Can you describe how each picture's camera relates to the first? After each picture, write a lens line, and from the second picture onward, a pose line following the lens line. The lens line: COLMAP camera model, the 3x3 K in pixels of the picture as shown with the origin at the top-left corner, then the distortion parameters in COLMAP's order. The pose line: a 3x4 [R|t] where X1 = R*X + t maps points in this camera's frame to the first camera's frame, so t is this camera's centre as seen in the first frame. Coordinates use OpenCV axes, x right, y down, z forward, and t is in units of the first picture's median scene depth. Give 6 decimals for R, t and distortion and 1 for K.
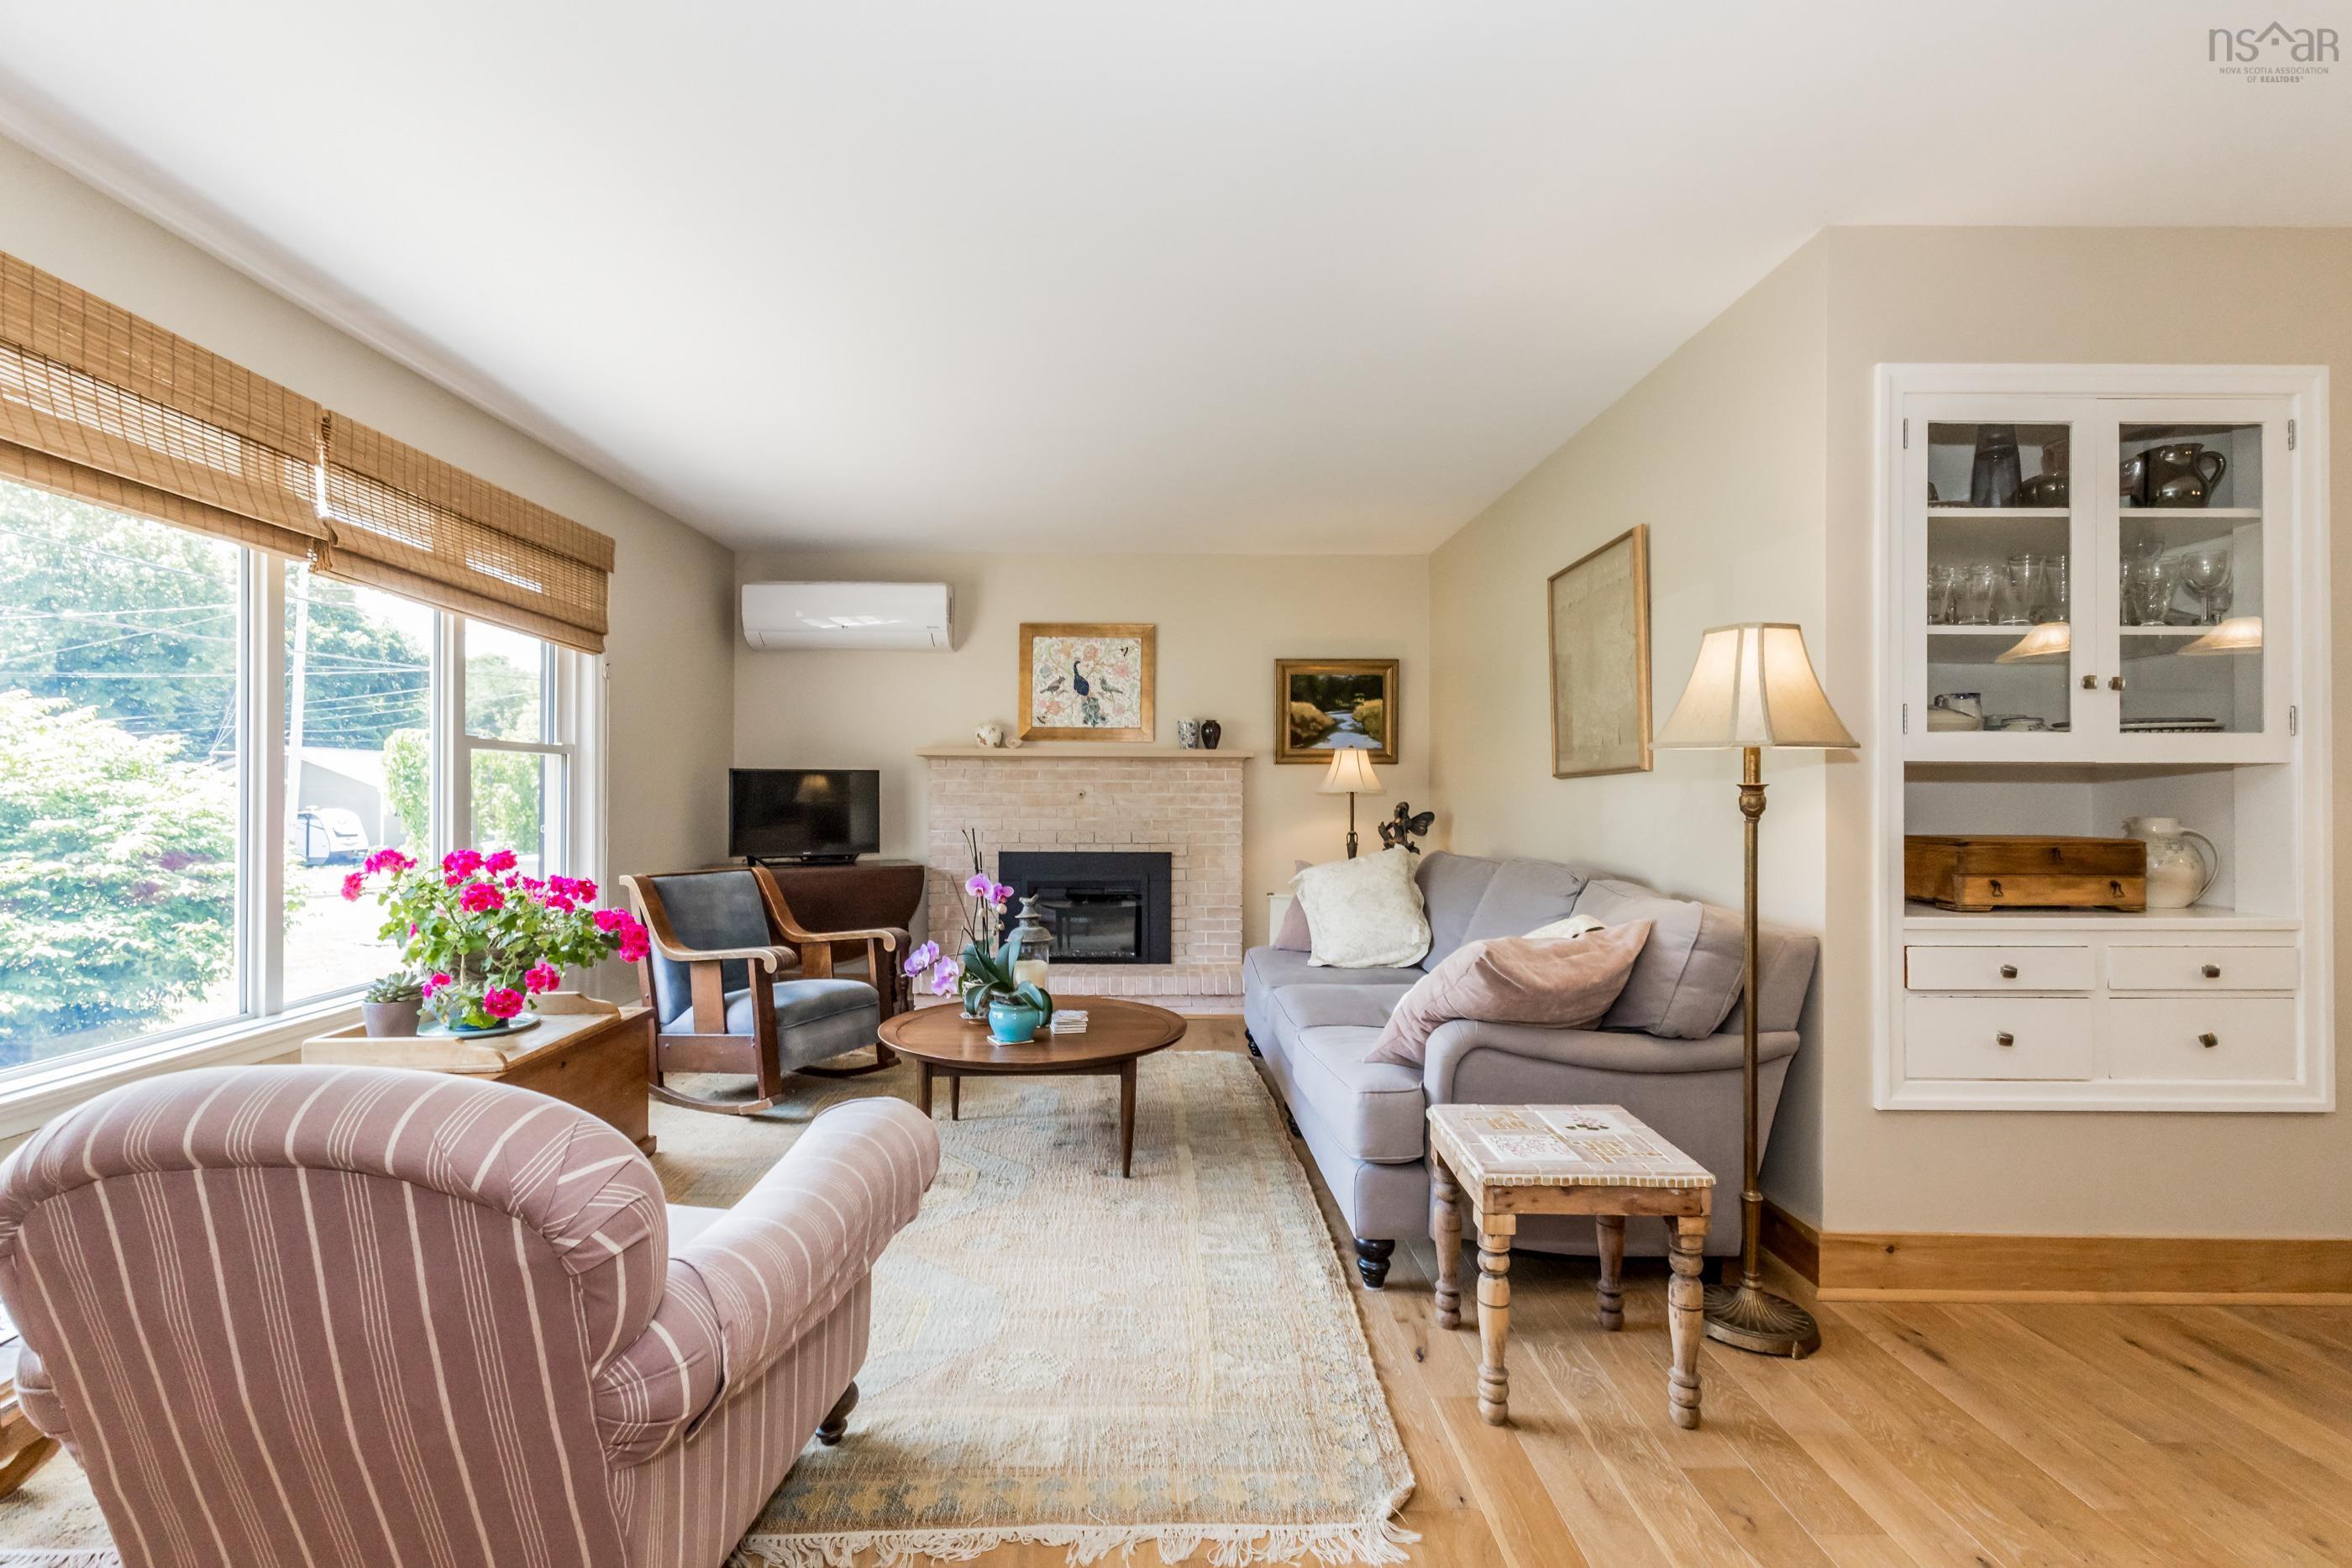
lens RADIAL K [[1094.5, 0, 1156.4], [0, 1094.5, 781.3], [0, 0, 1]] dist [0.000270, 0.001192]
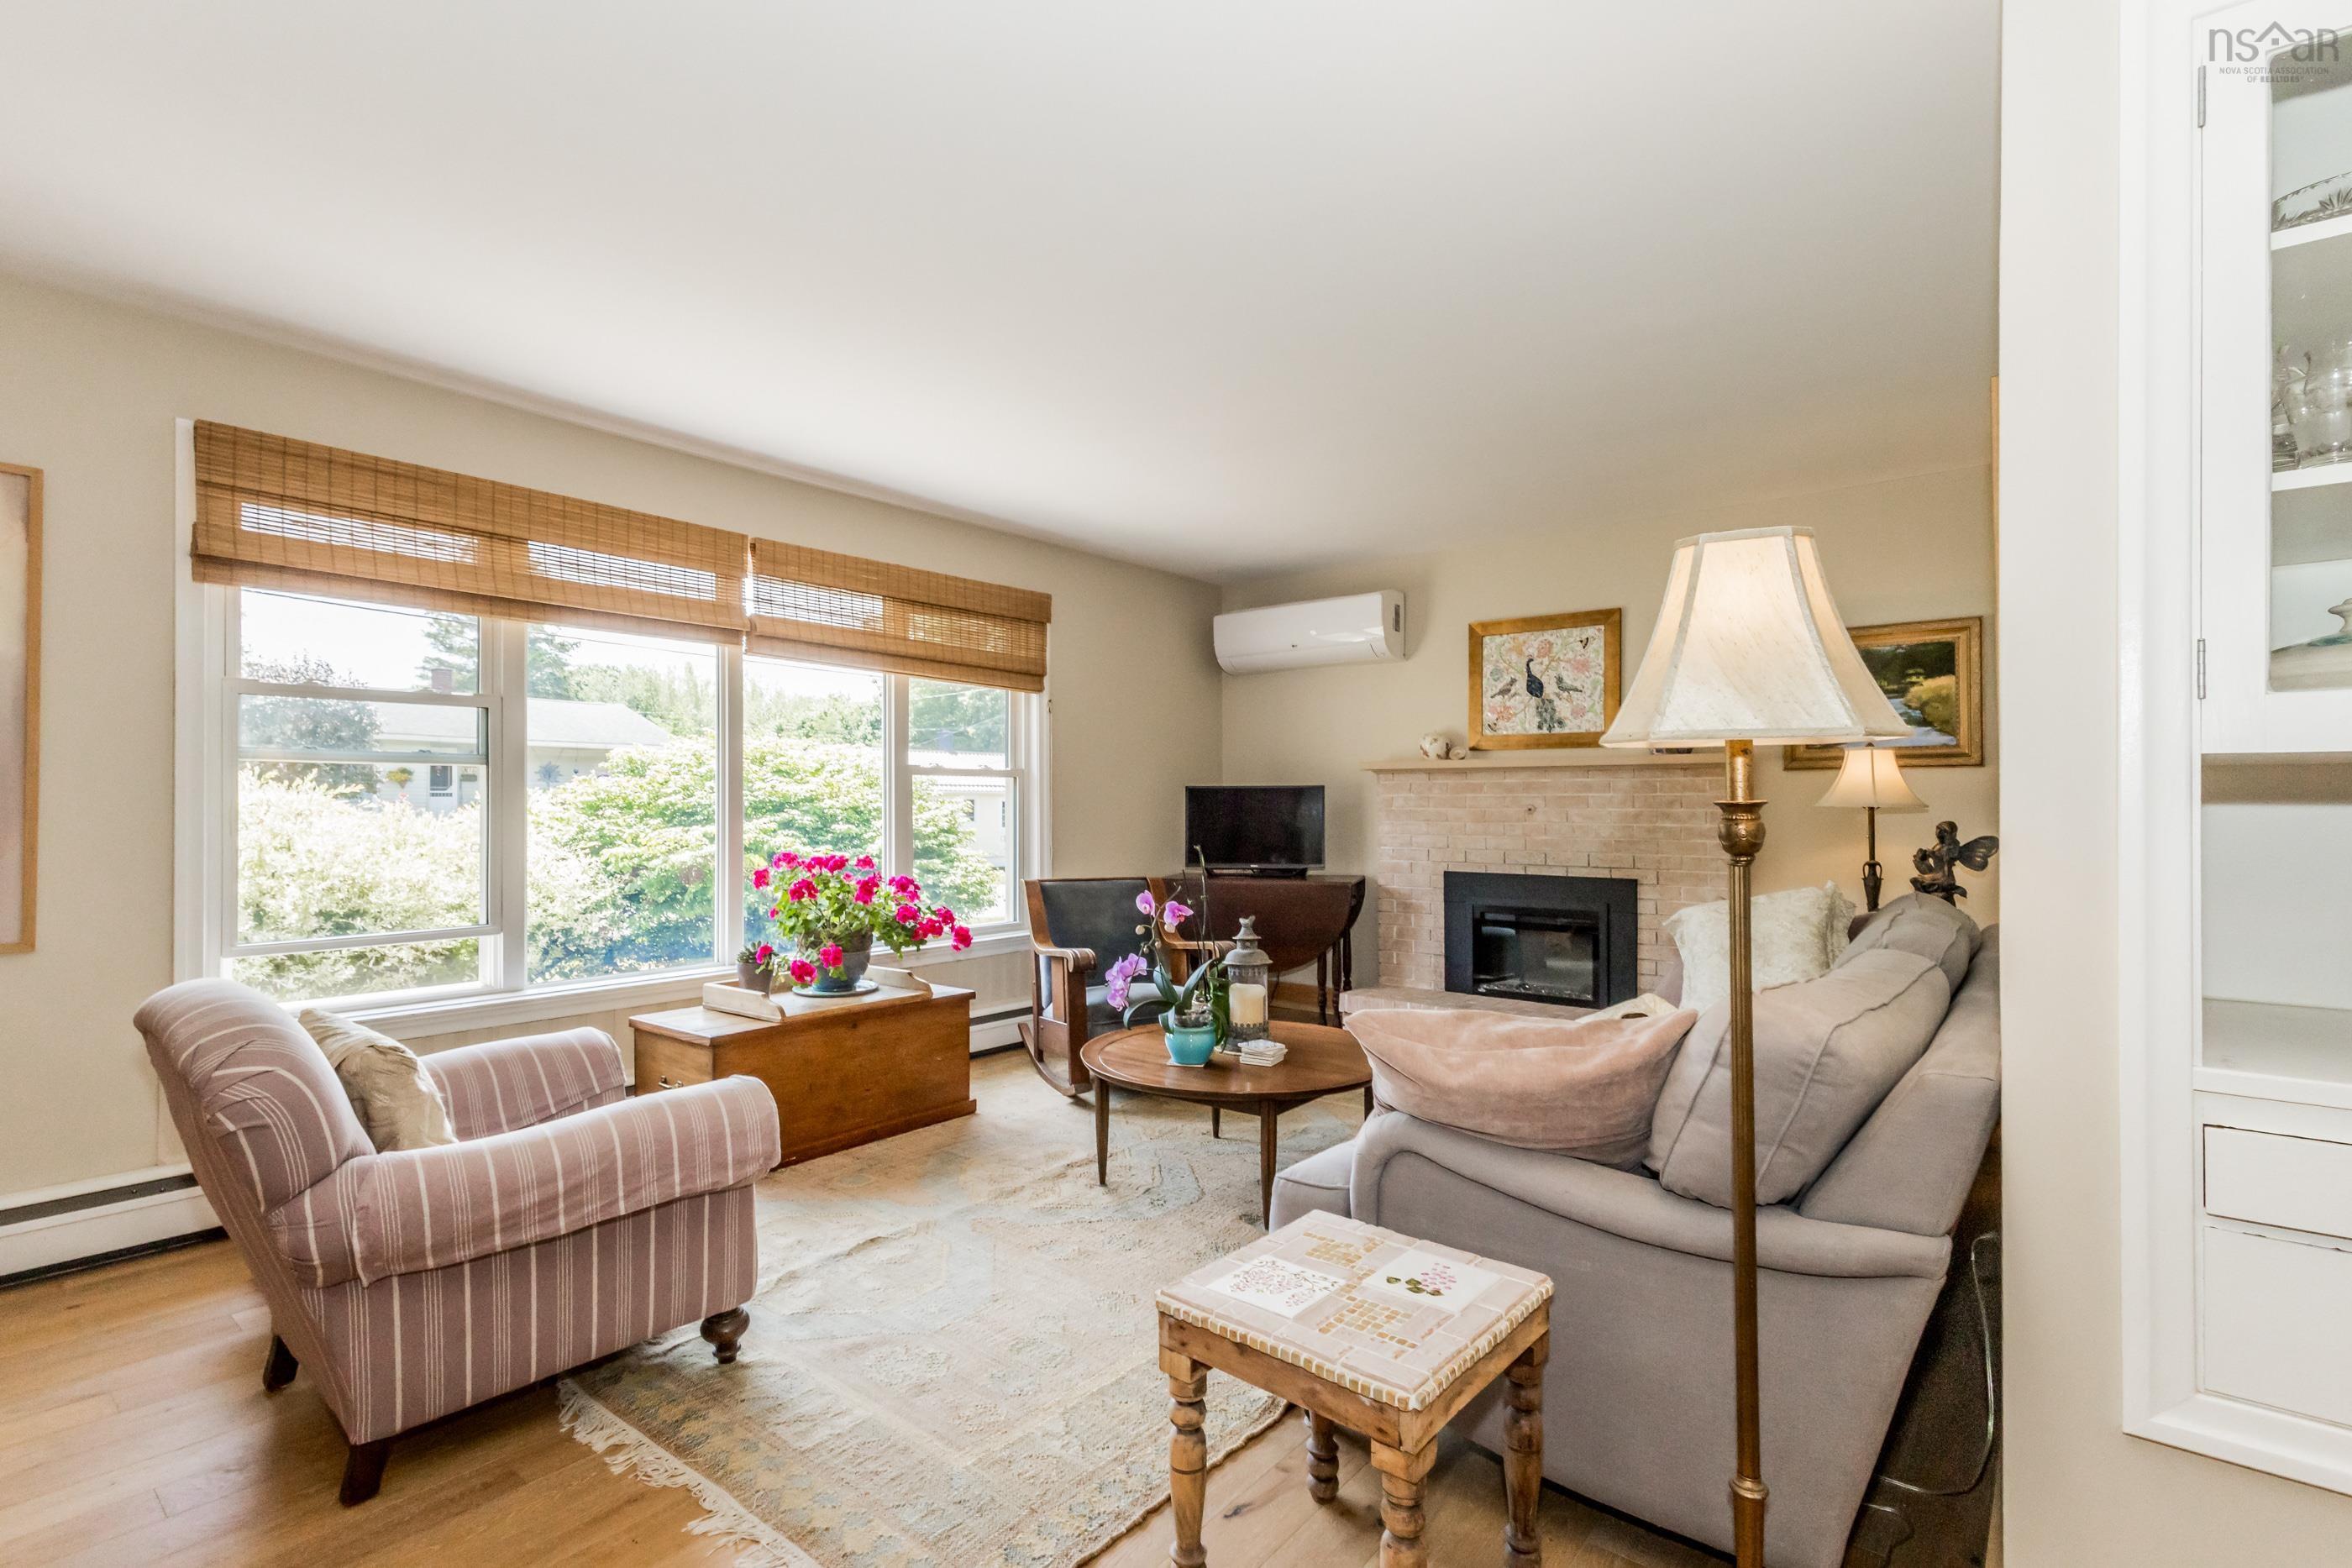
lens RADIAL K [[1094.5, 0, 1165.9], [0, 1094.5, 795.8], [0, 0, 1]] dist [0.000270, 0.001192]
pose [[0.765277, -0.007066, -0.643662, 0.275636], [0.008715, 0.999962, -0.000616, -0.001261], [0.643642, -0.005138, 0.765309, 0.133522]]
